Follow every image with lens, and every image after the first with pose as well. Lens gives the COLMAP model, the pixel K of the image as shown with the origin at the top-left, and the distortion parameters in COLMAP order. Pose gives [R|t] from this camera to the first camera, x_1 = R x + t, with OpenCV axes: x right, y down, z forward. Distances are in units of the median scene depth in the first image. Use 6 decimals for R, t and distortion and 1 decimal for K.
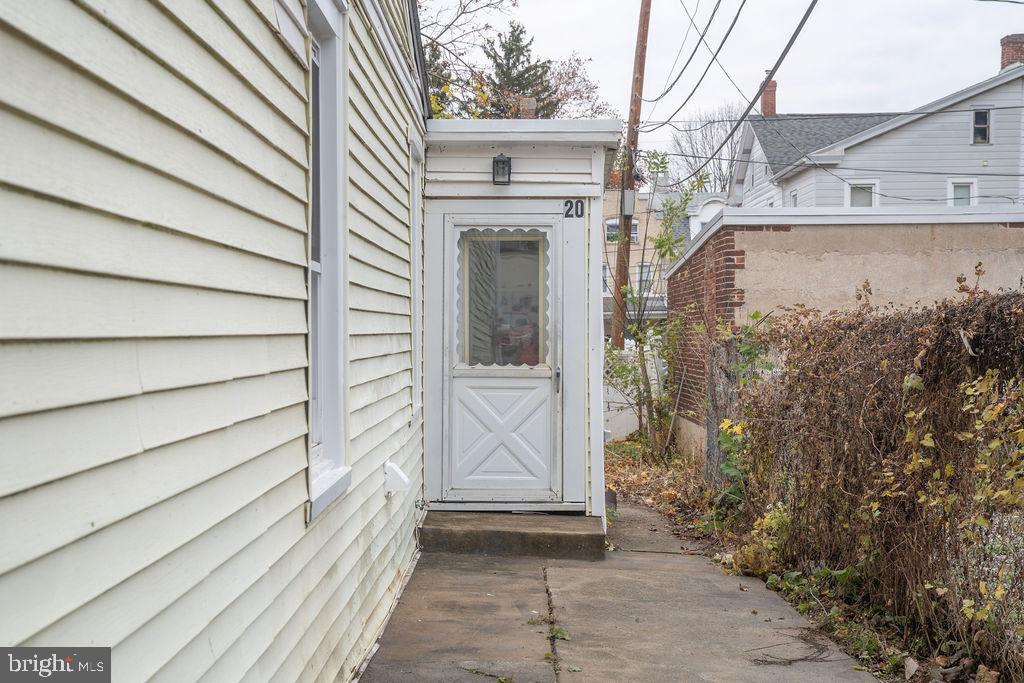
lens RADIAL K [[1480.0, 0, 555.6], [0, 1480.0, 342.1], [0, 0, 1]] dist [0.142561, 0.003904]
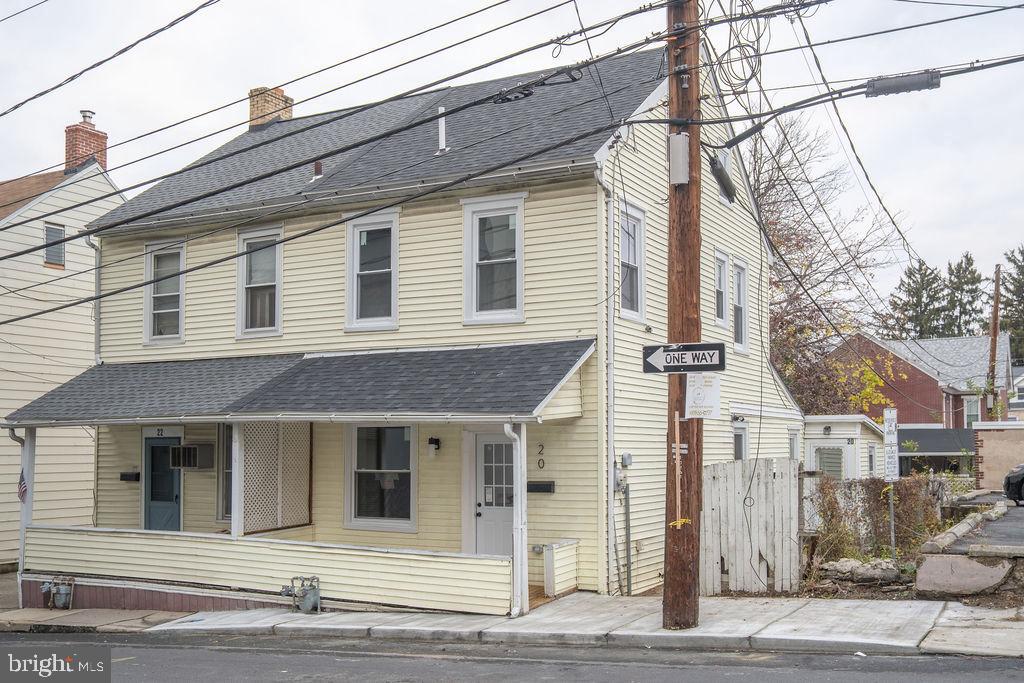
lens RADIAL K [[1071.9, 0, 512.0], [0, 1071.9, 341.5], [0, 0, 1]] dist [0.004322, 0.011541]
pose [[0.867327, -0.044337, -0.495759, 0.551683], [-0.007059, 0.994829, -0.101319, -0.063984], [0.497688, 0.091376, 0.862530, -1.458860]]
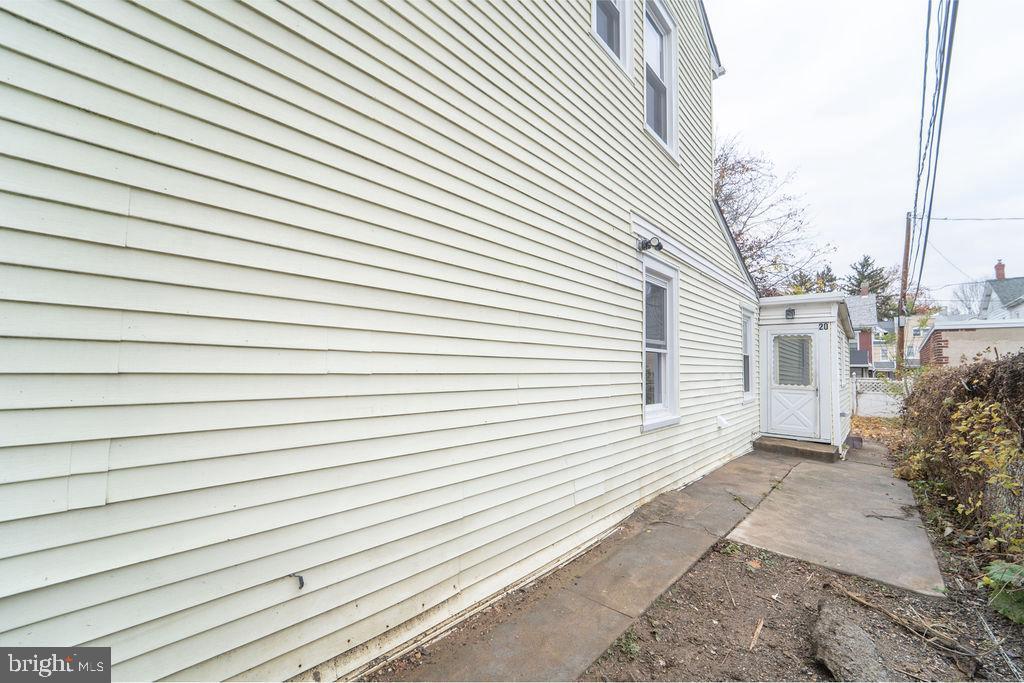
lens RADIAL K [[442.6, 0, 512.0], [0, 442.6, 341.5], [0, 0, 1]] dist [-0.000571, -0.000093]
pose [[0.754847, -0.021566, -0.655546, 0.108957], [-0.022538, 0.998016, -0.058784, -0.004799], [0.655513, 0.059148, 0.752864, 0.046227]]
